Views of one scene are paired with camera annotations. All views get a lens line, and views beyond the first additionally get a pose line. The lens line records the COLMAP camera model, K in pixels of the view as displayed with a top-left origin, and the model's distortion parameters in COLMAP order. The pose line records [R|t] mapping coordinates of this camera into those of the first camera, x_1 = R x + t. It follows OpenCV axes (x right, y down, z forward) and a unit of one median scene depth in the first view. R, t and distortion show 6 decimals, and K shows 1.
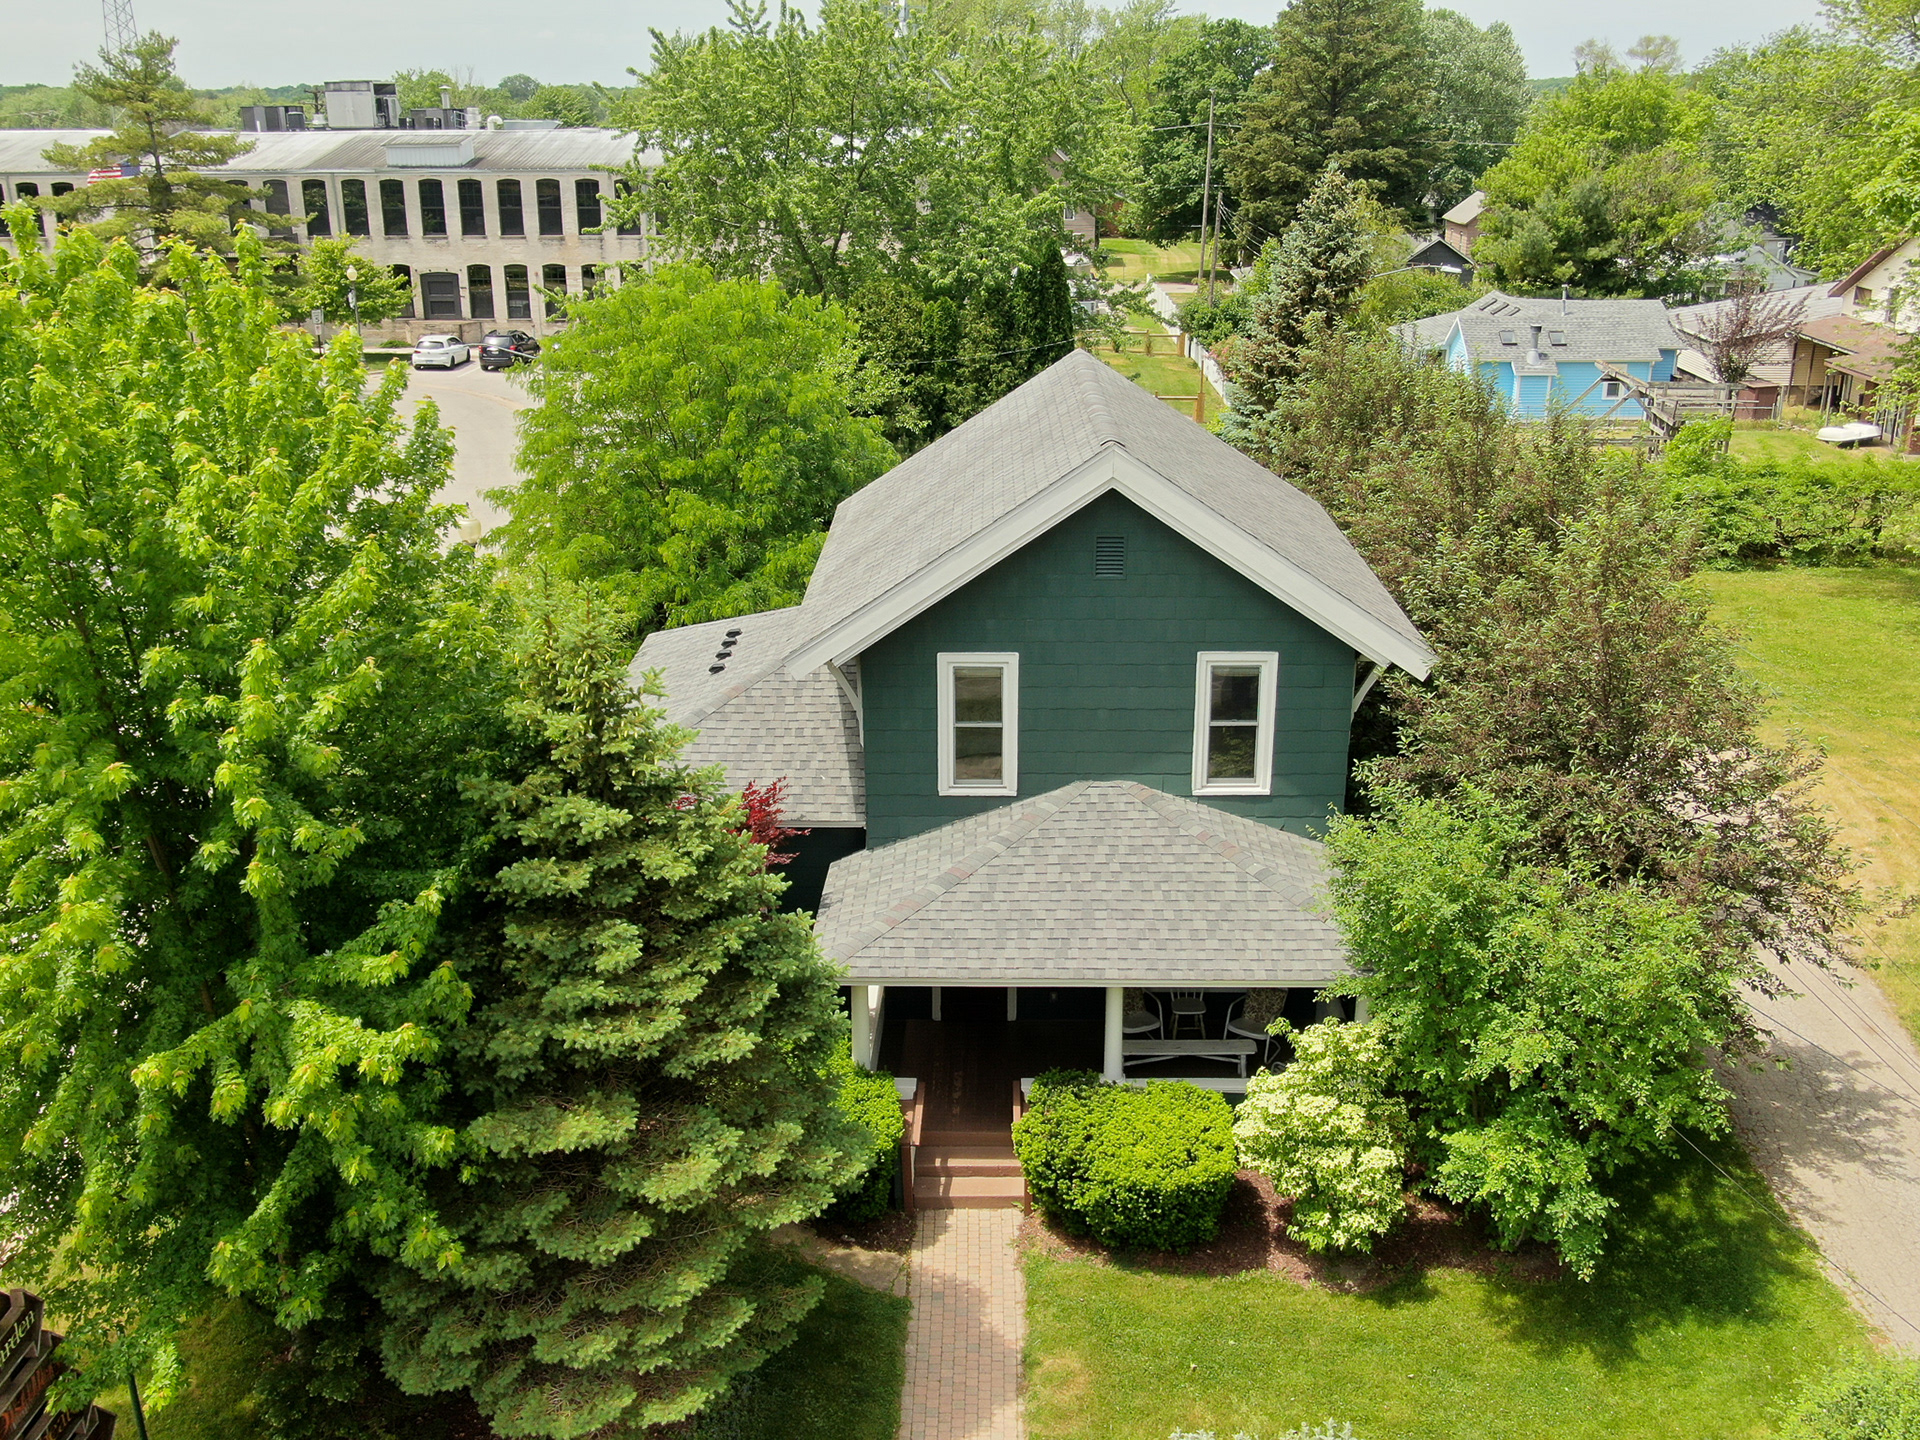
lens RADIAL K [[1834.9, 0, 959.9], [0, 1834.9, 720.5], [0, 0, 1]] dist [-0.012614, 0.000000]
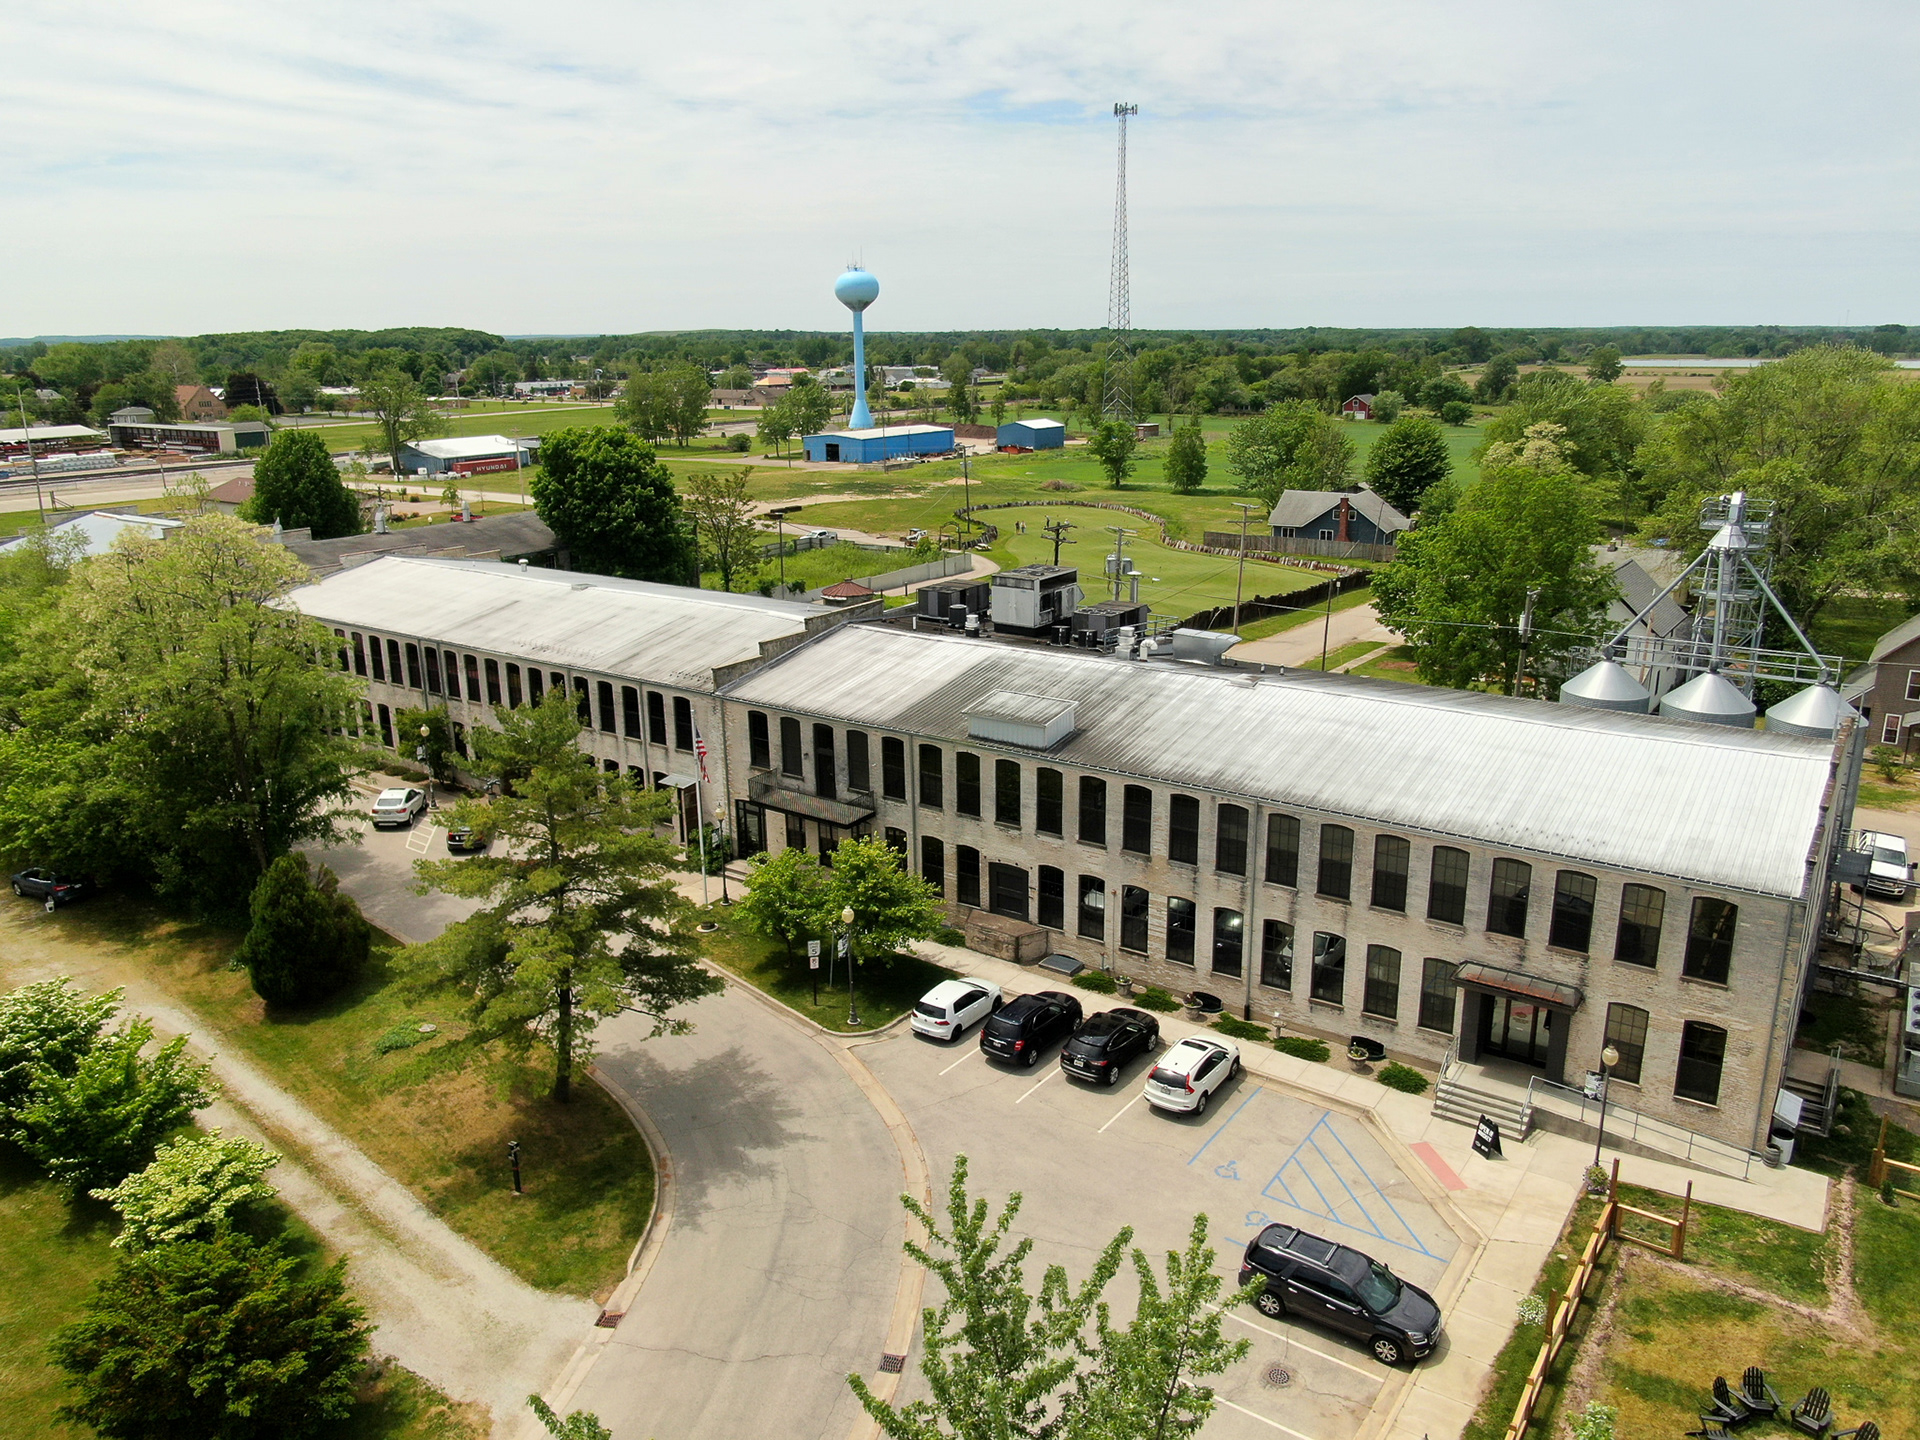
lens RADIAL K [[1348.2, 0, 961.5], [0, 1348.2, 720.8], [0, 0, 1]] dist [0.000000, 0.000015]
pose [[0.828189, 0.150511, -0.539861, 0.015845], [-0.165173, 0.986030, 0.021513, -0.319423], [0.535557, 0.071354, 0.841479, 0.475007]]
